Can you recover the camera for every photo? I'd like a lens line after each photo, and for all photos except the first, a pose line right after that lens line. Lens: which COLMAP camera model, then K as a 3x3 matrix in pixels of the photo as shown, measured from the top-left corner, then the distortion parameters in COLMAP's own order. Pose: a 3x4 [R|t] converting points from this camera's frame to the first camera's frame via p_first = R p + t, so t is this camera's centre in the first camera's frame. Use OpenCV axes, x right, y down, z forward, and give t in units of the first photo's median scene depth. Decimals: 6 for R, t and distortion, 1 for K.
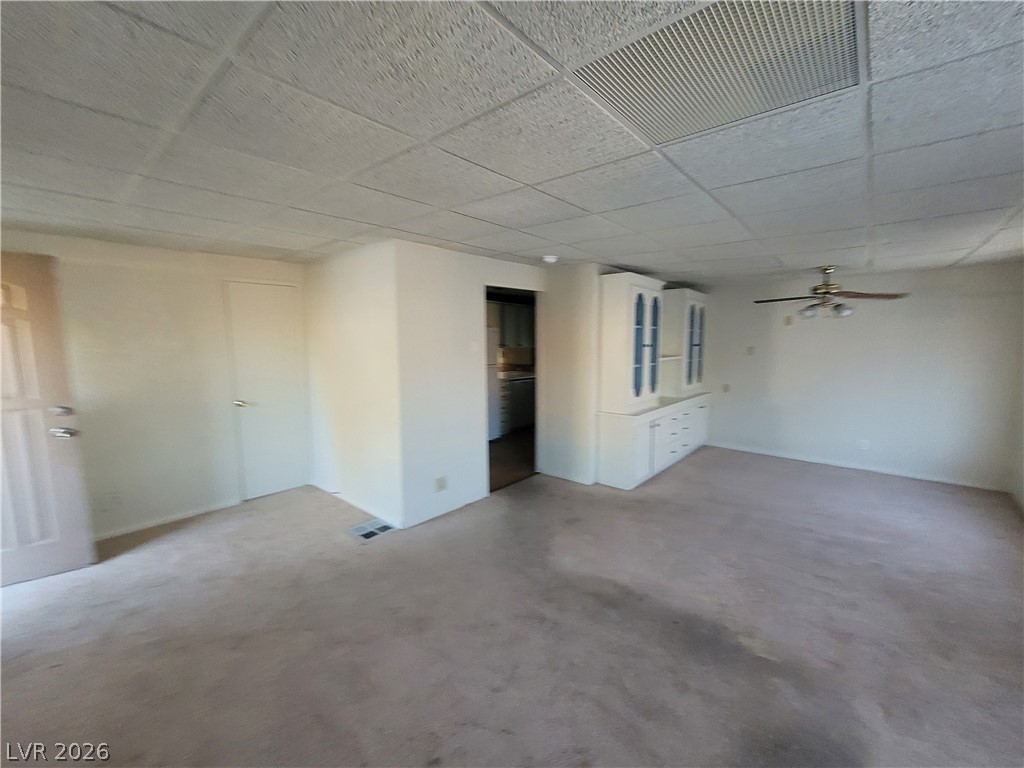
lens RADIAL K [[421.5, 0, 513.3], [0, 421.5, 383.3], [0, 0, 1]] dist [-0.011789, 0.005822]
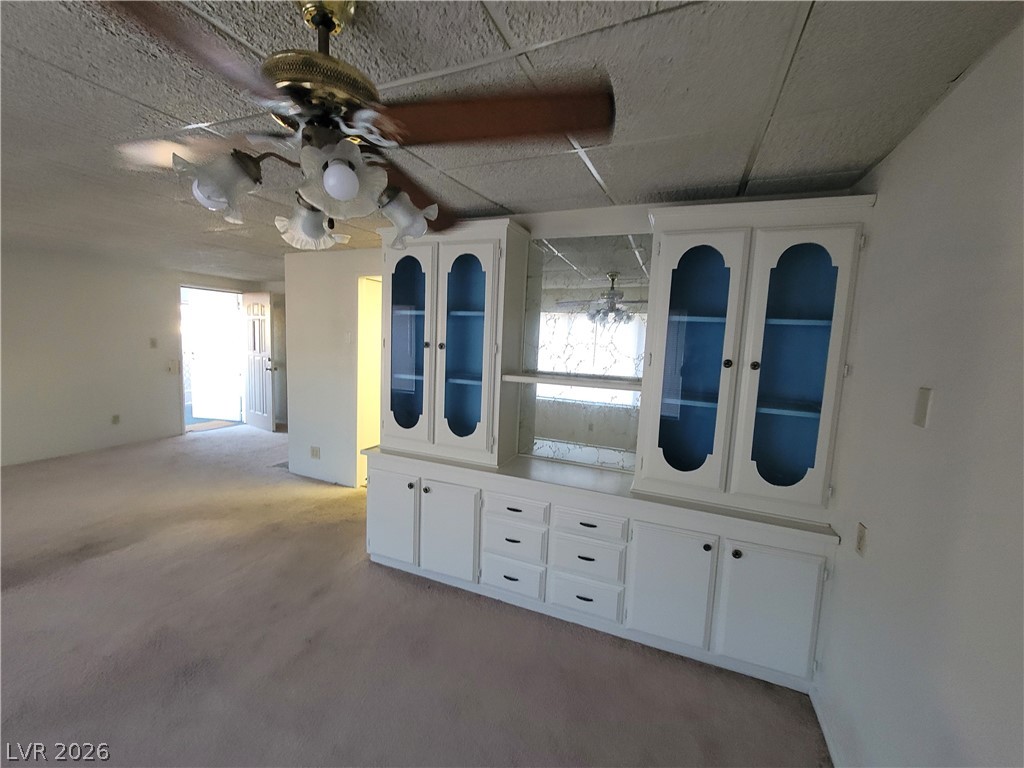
lens RADIAL K [[383.1, 0, 512.0], [0, 383.1, 384.0], [0, 0, 1]] dist [-0.011623, -0.000039]
pose [[0.319403, 0.101810, -0.942134, 0.894051], [-0.145755, 0.987659, 0.057316, -0.087713], [0.936343, 0.119014, 0.330300, 0.988630]]
